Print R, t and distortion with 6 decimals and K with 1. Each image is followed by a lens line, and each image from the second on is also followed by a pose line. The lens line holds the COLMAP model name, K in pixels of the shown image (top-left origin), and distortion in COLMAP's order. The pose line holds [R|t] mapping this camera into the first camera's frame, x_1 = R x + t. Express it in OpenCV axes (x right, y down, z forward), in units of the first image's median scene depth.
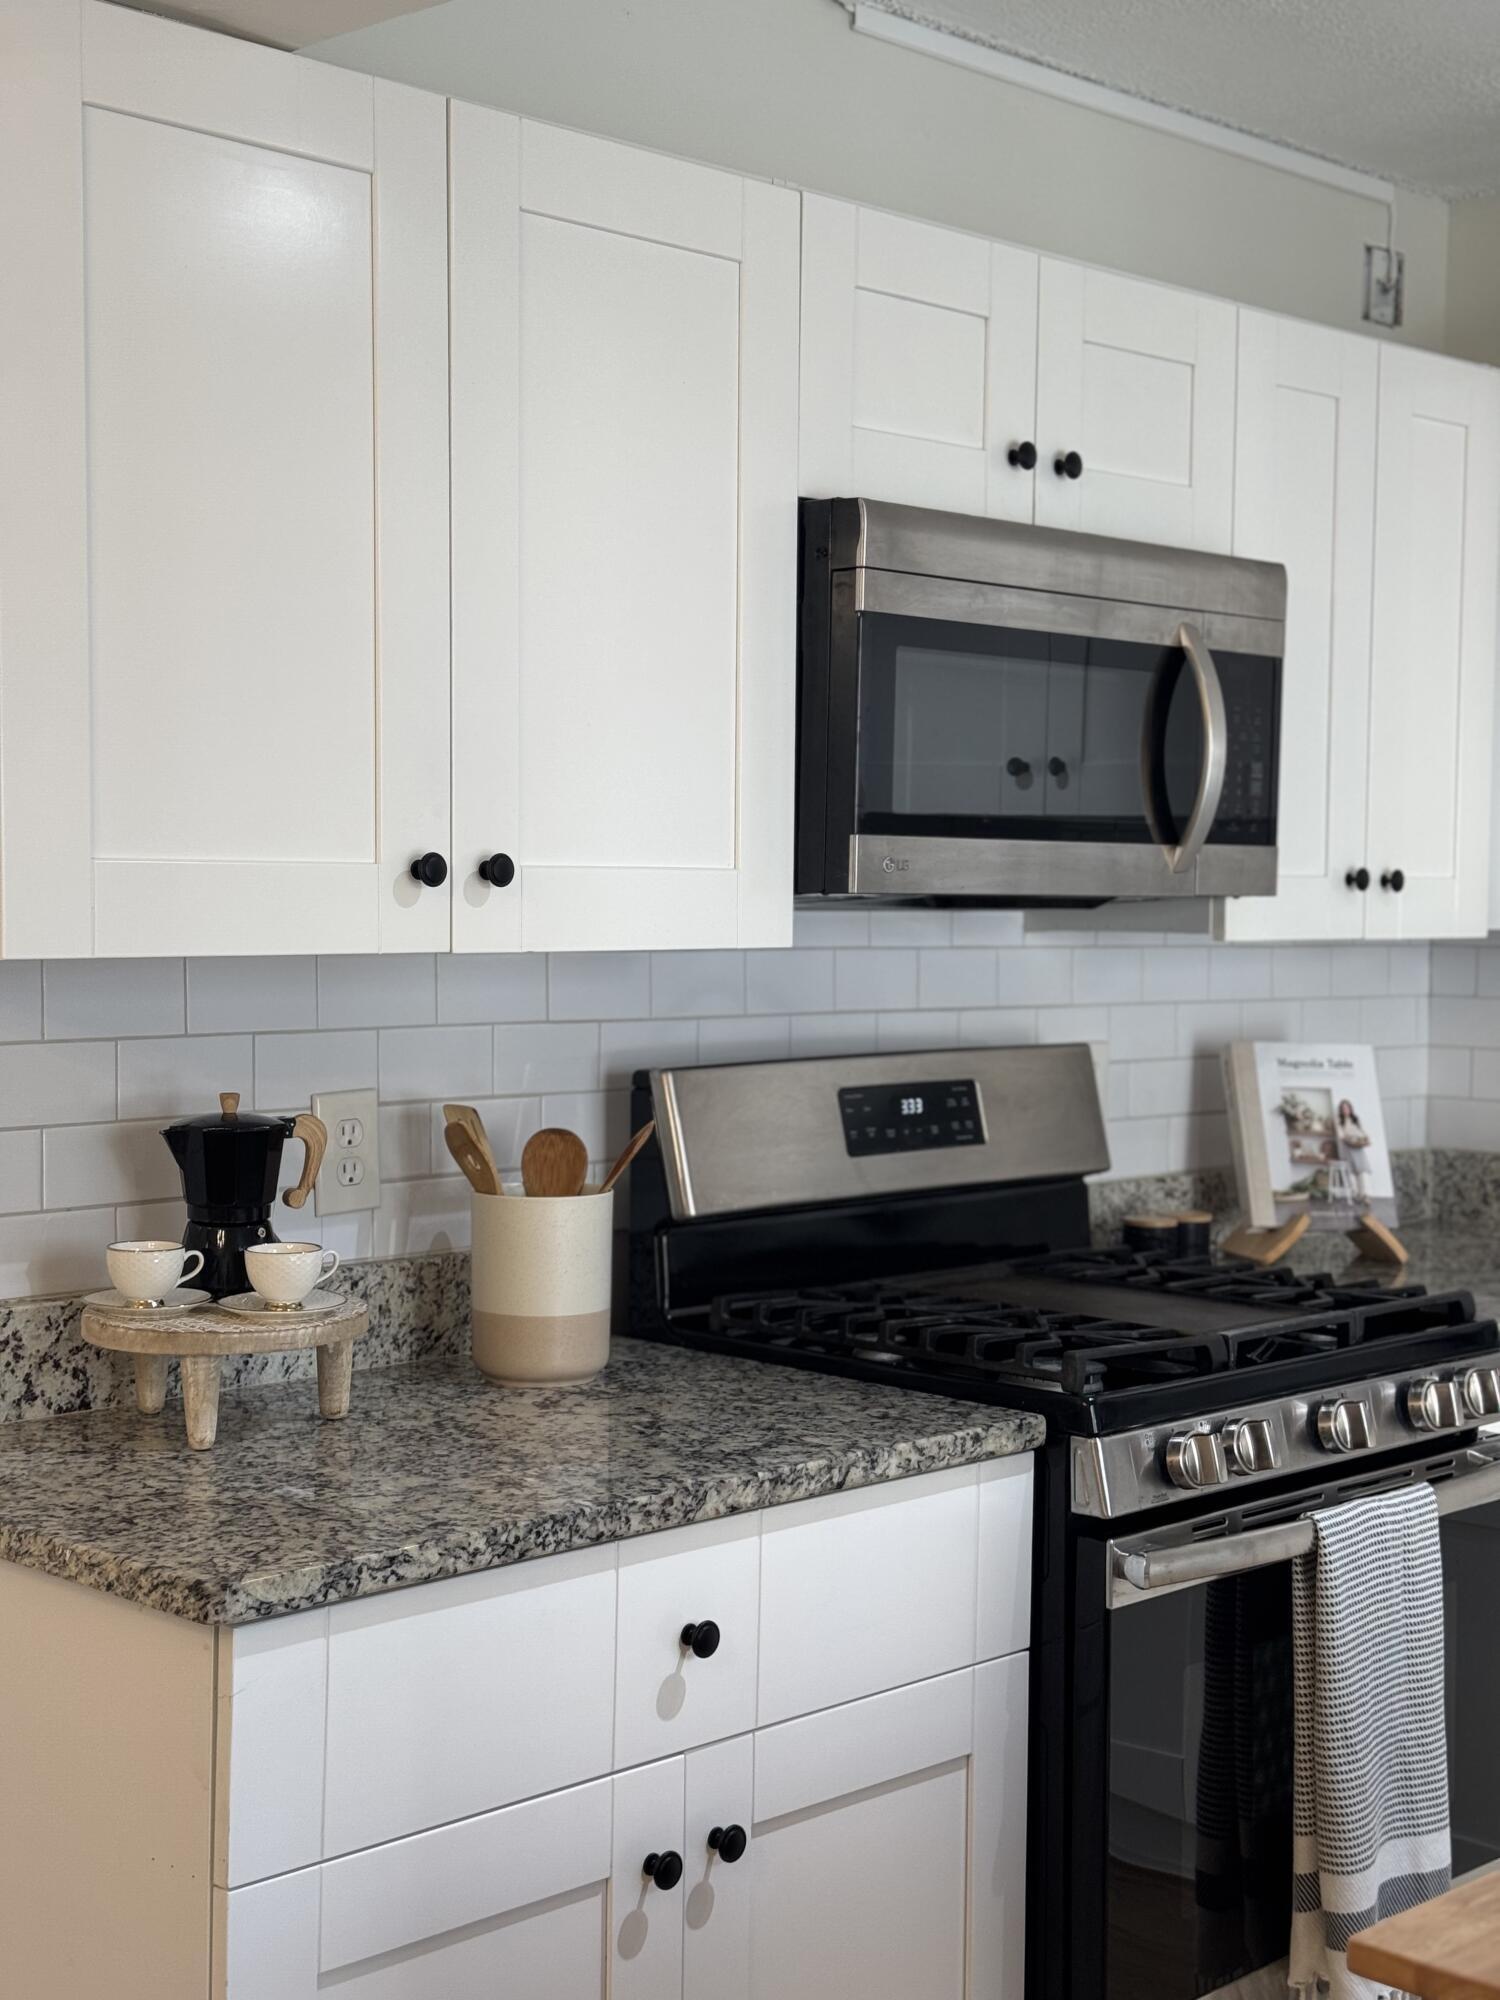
lens RADIAL K [[2811.0, 0, 735.1], [0, 2811.0, 1060.8], [0, 0, 1]] dist [0.122356, 0.000000]
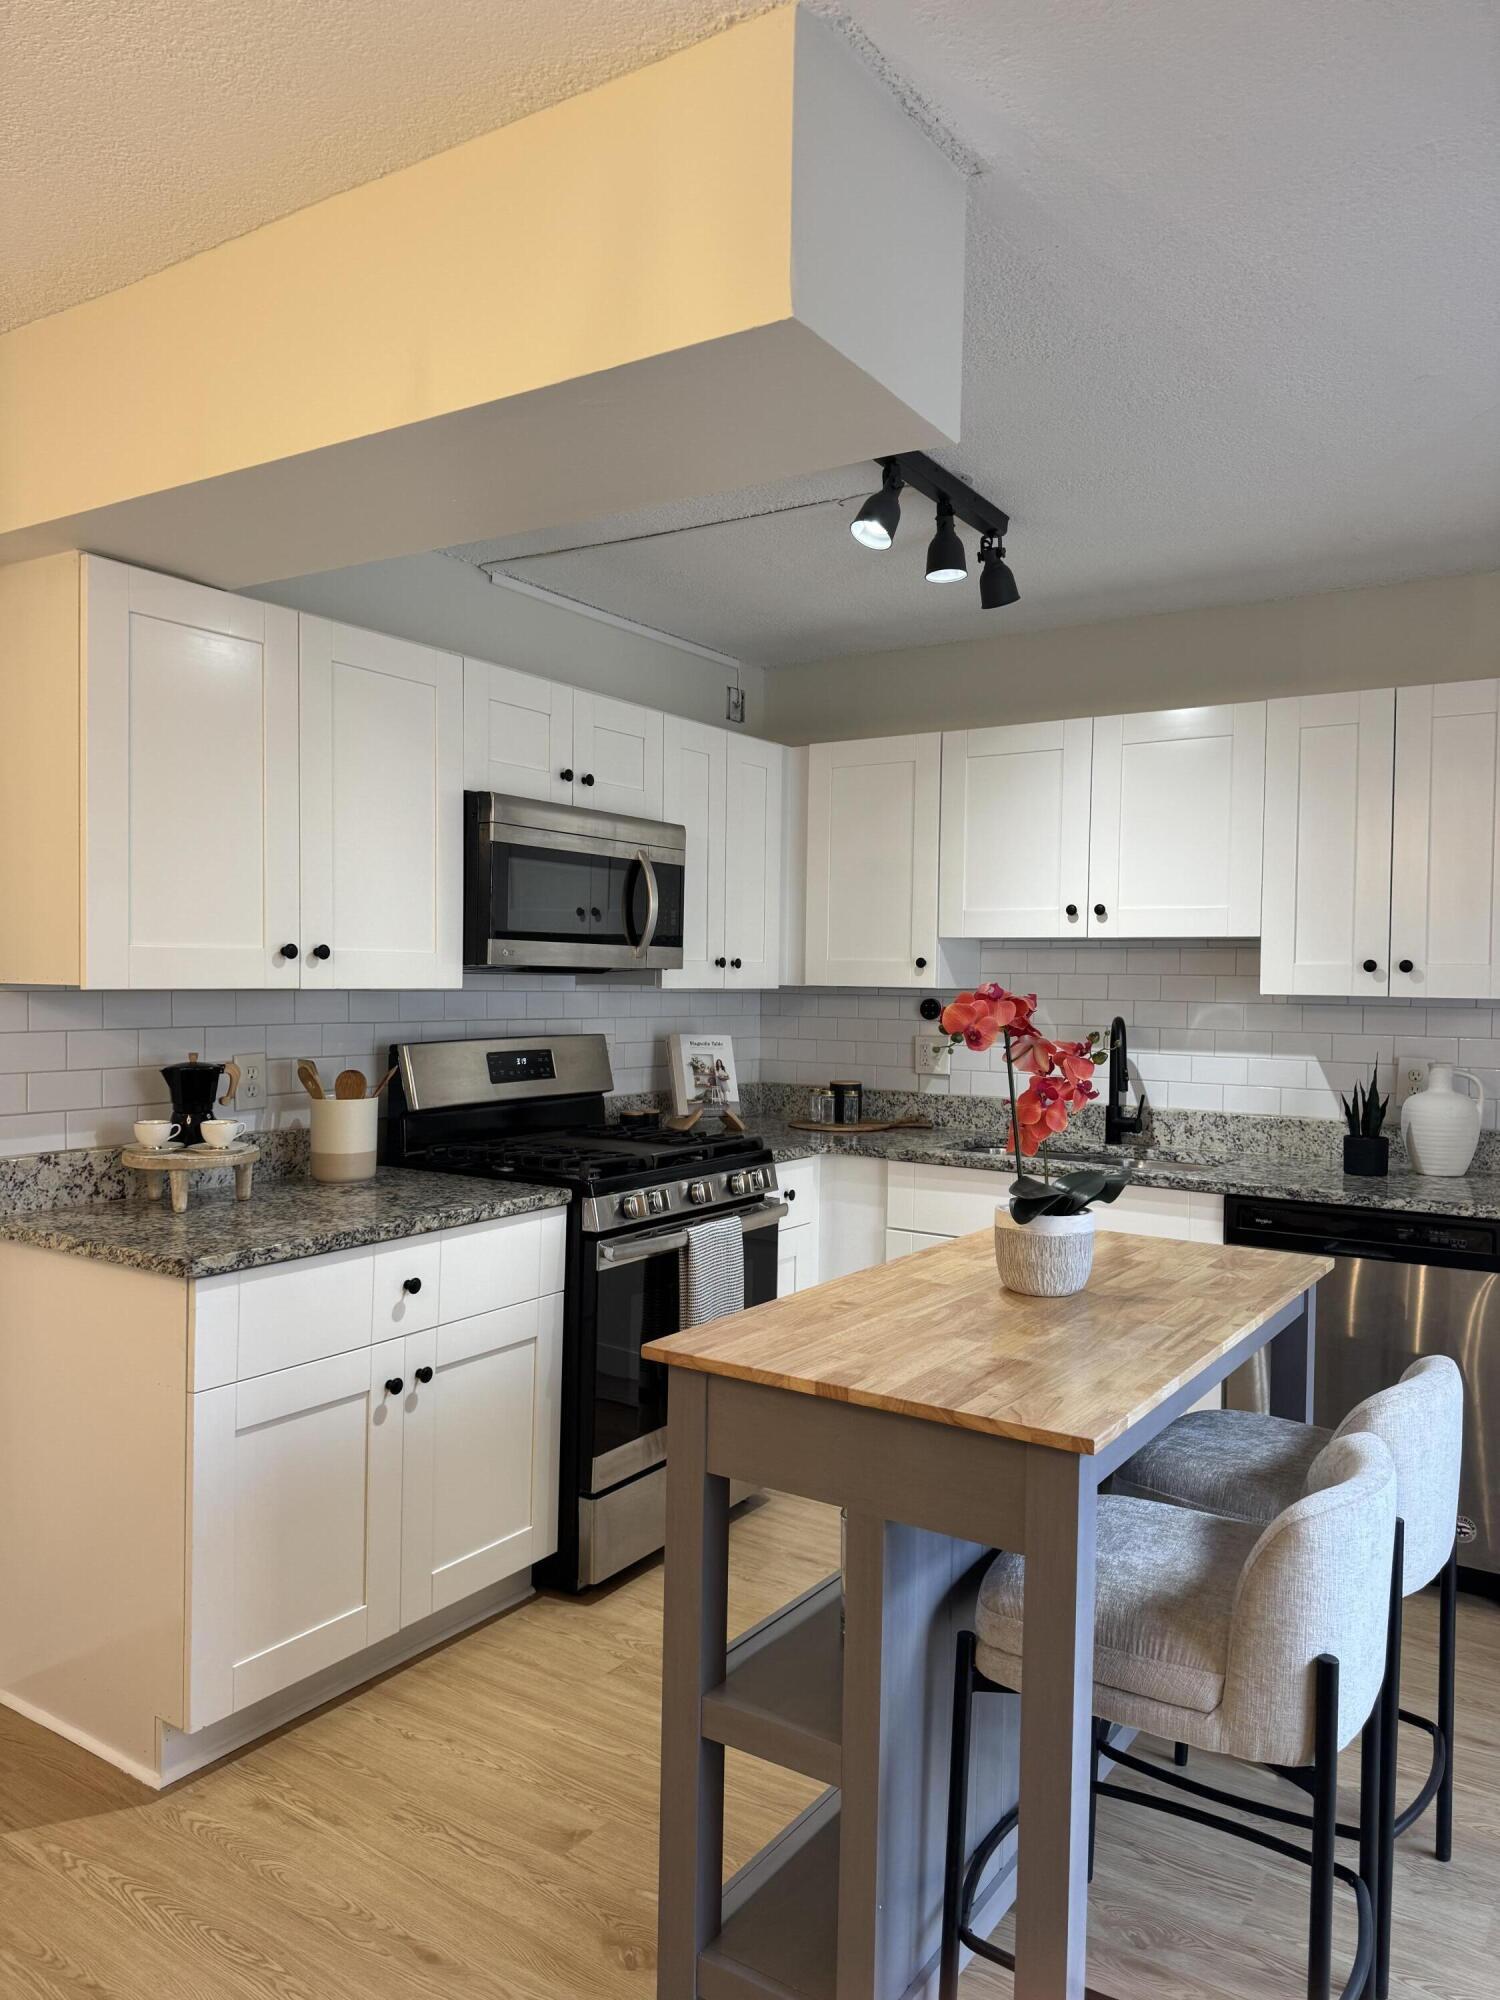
lens RADIAL K [[1405.3, 0, 767.2], [0, 1405.3, 1005.0], [0, 0, 1]] dist [0.049159, -0.043449]
pose [[0.978241, -0.001695, 0.207463, 0.026285], [0.009833, 0.999222, -0.038201, 0.018882], [-0.207237, 0.039410, 0.977497, -0.155838]]
